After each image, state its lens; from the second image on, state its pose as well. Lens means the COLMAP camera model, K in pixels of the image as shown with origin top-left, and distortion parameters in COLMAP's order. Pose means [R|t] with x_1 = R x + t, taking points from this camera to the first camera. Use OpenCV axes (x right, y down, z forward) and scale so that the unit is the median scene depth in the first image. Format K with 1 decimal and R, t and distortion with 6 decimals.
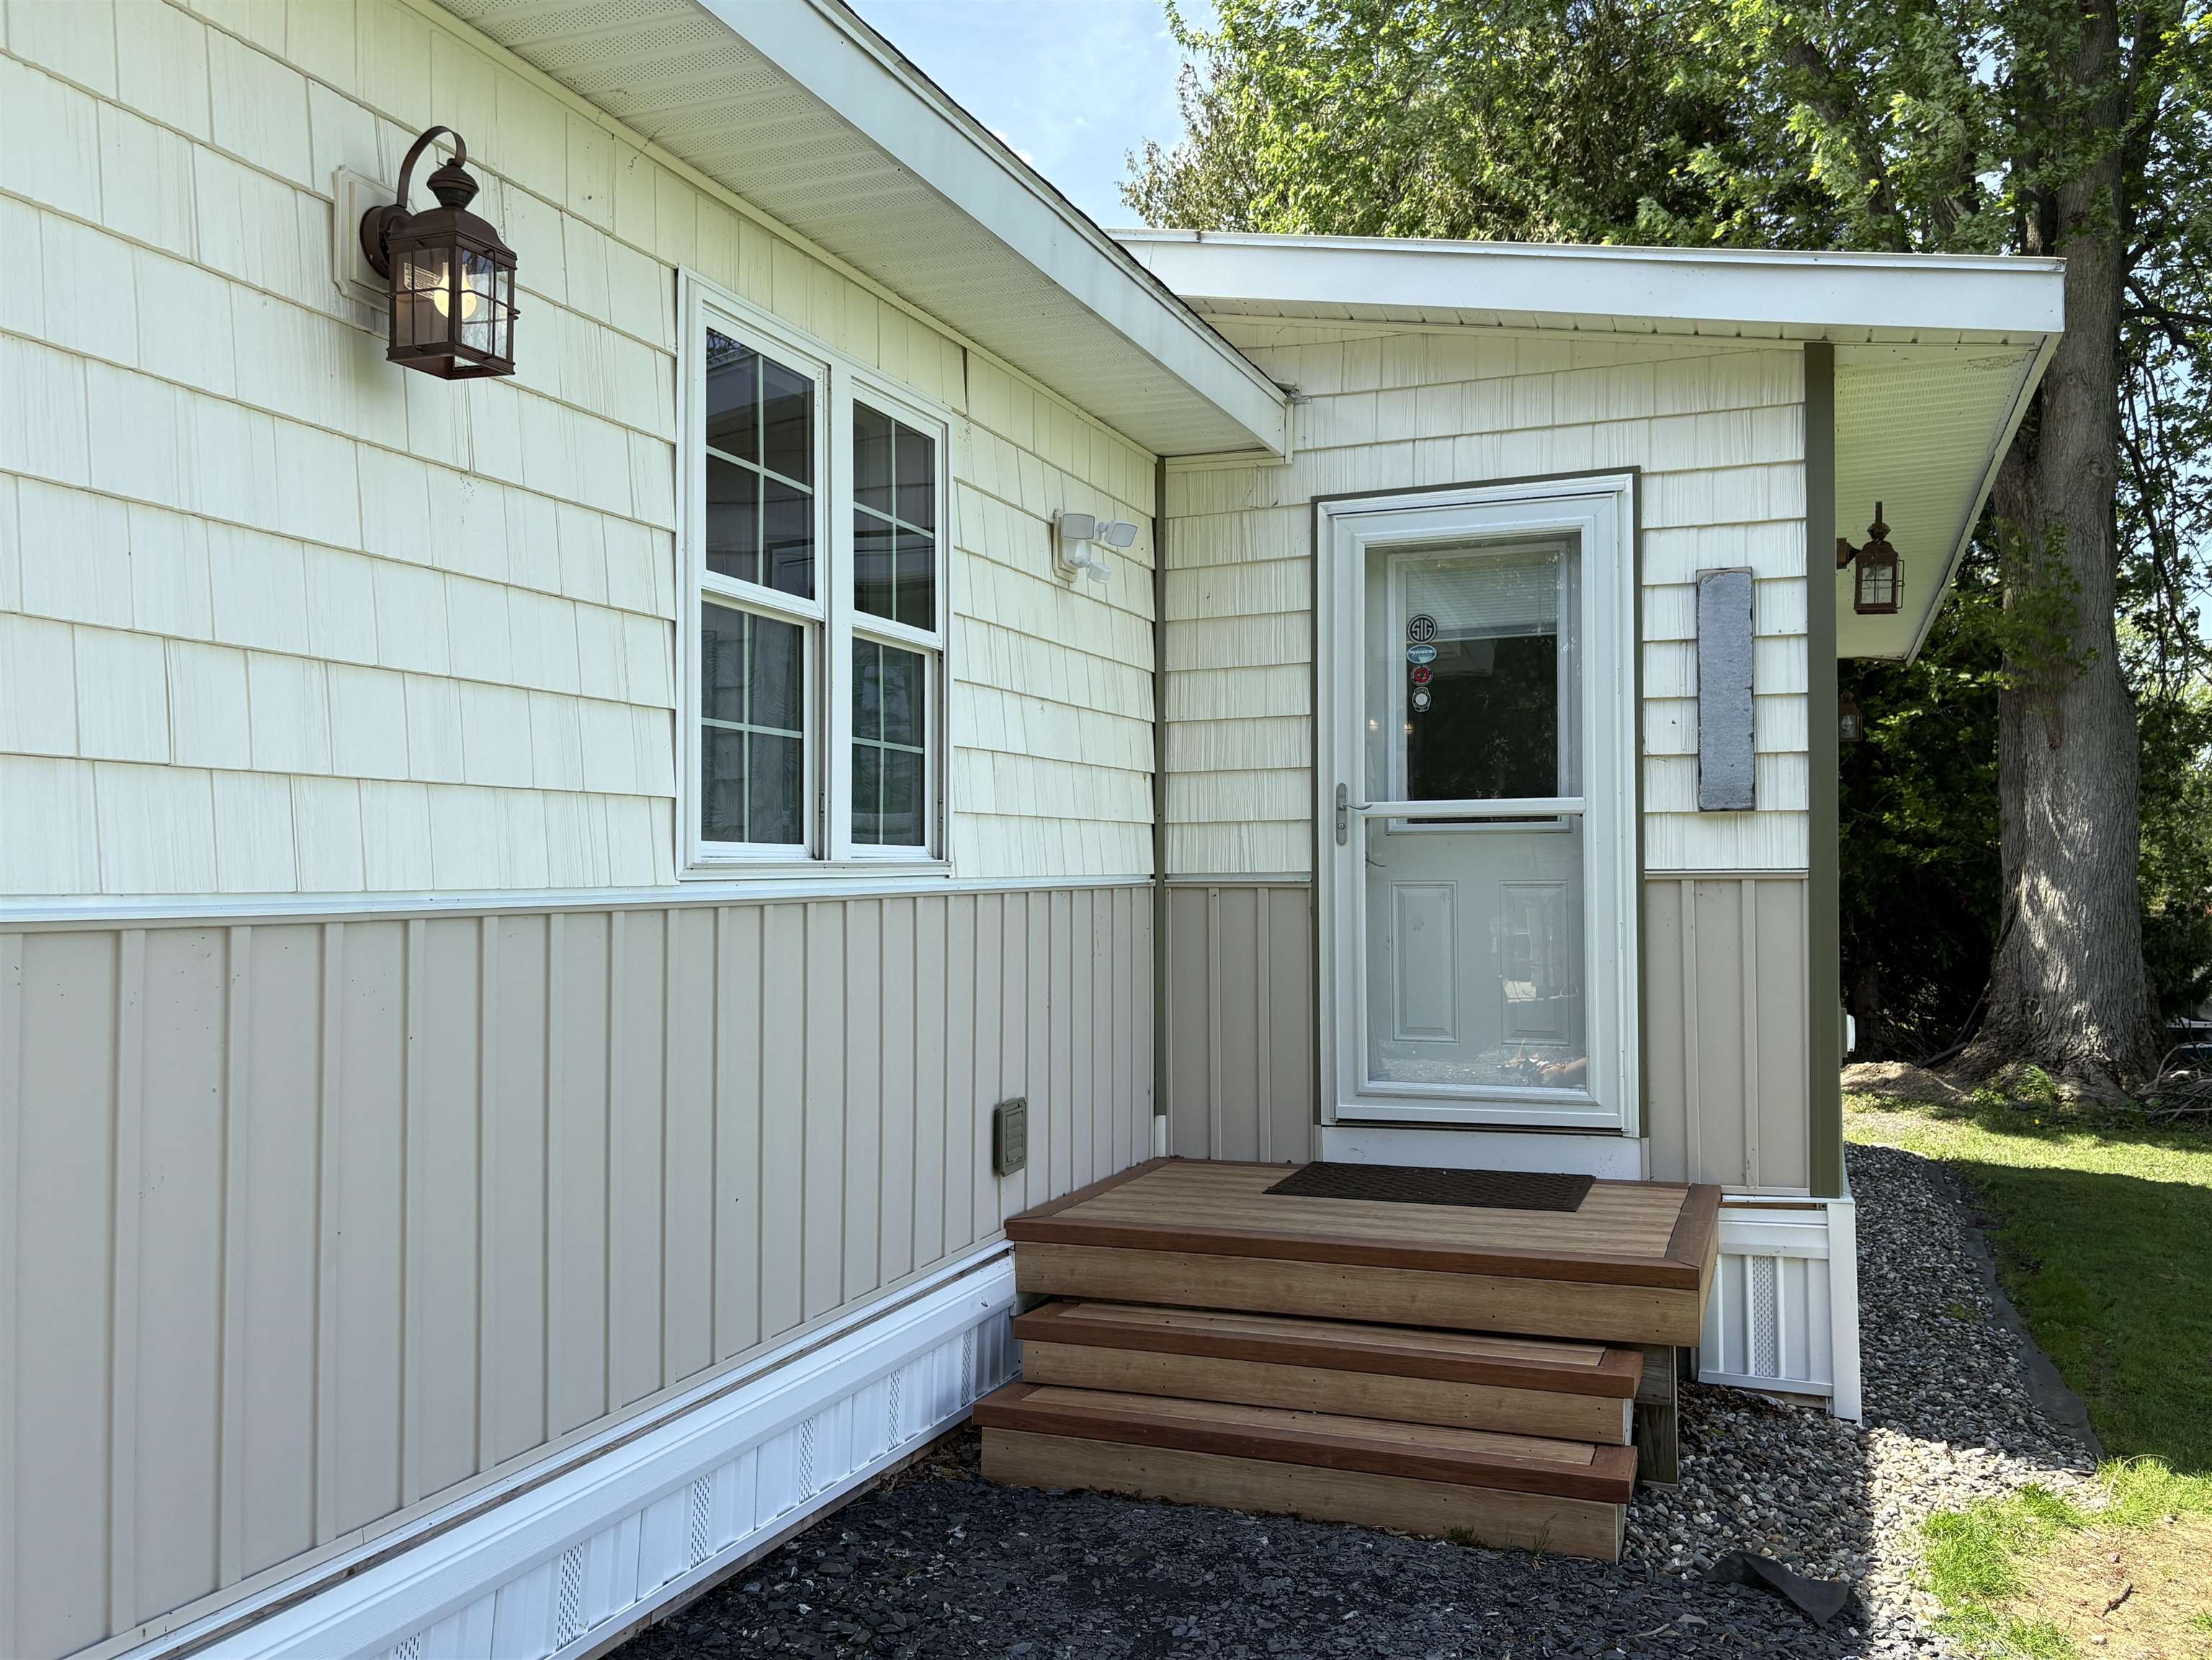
lens RADIAL K [[1810.7, 0, 1103.2], [0, 1810.7, 835.7], [0, 0, 1]] dist [0.007883, 0.000810]
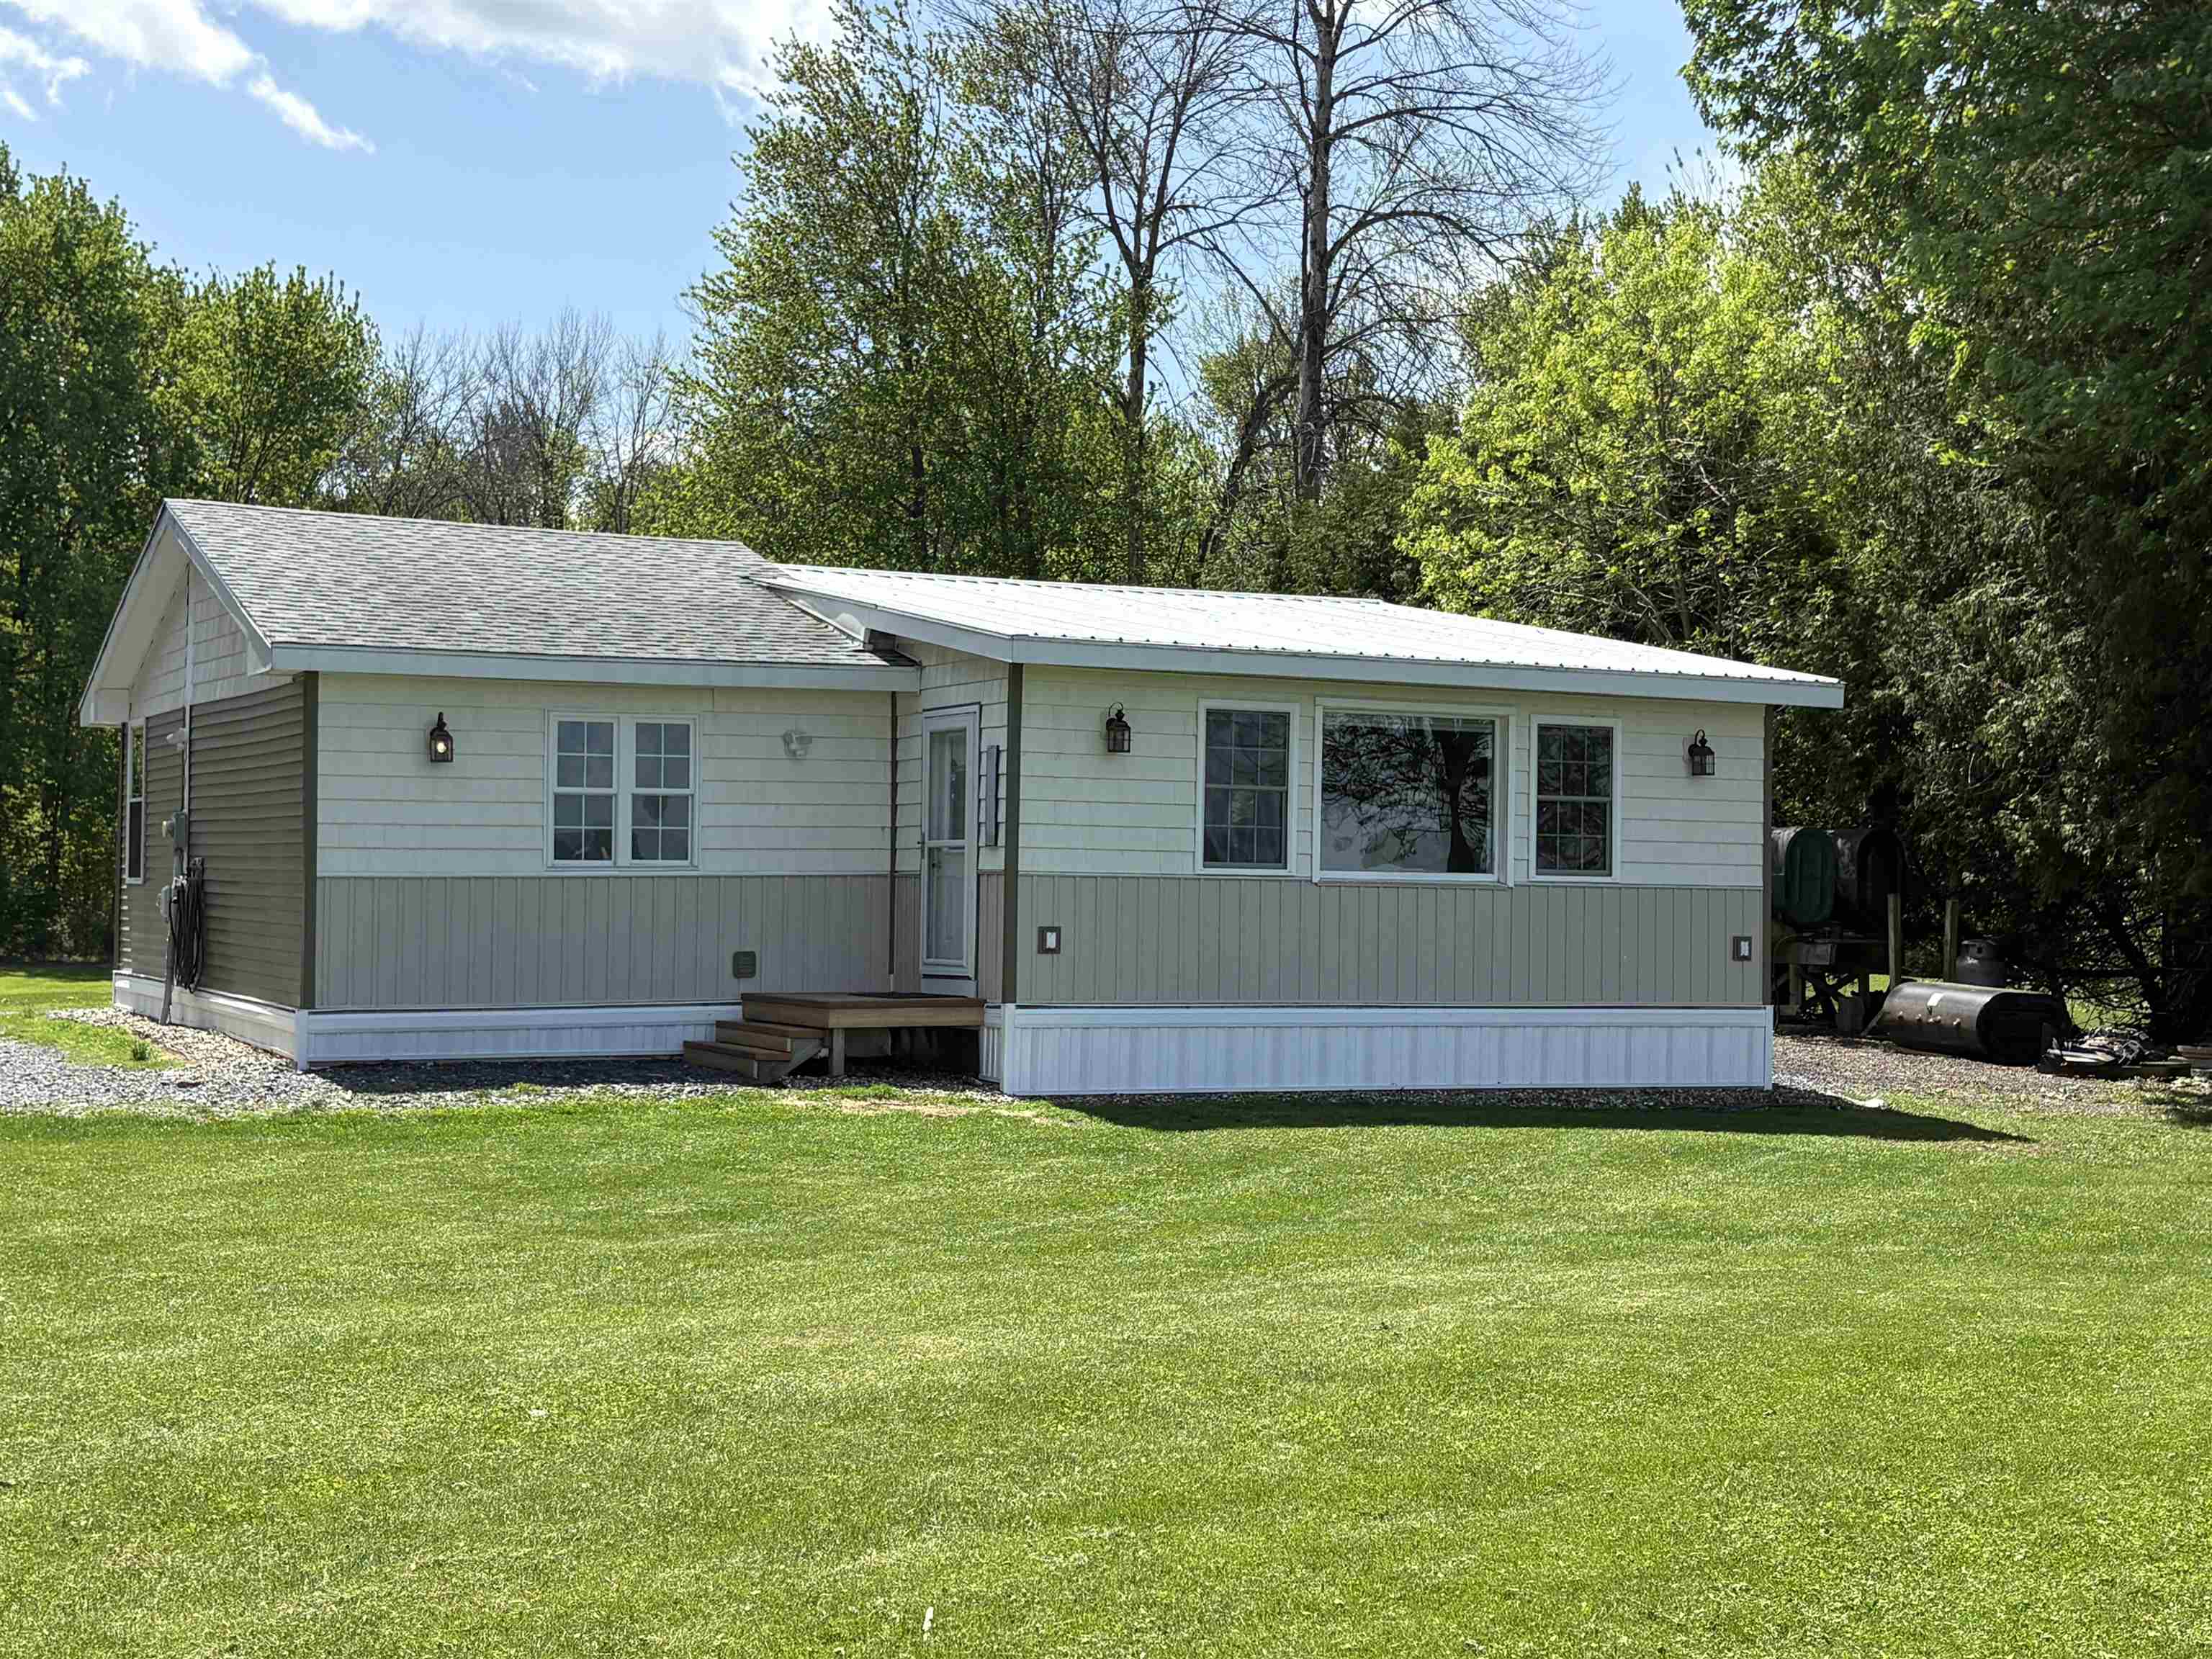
lens RADIAL K [[3027.0, 0, 1106.6], [0, 3027.0, 832.3], [0, 0, 1]] dist [0.001926, 0.000000]
pose [[0.751224, -0.005314, -0.660027, 3.708801], [0.008795, 0.999959, 0.001960, -0.043659], [0.659989, -0.007278, 0.751240, -2.290727]]
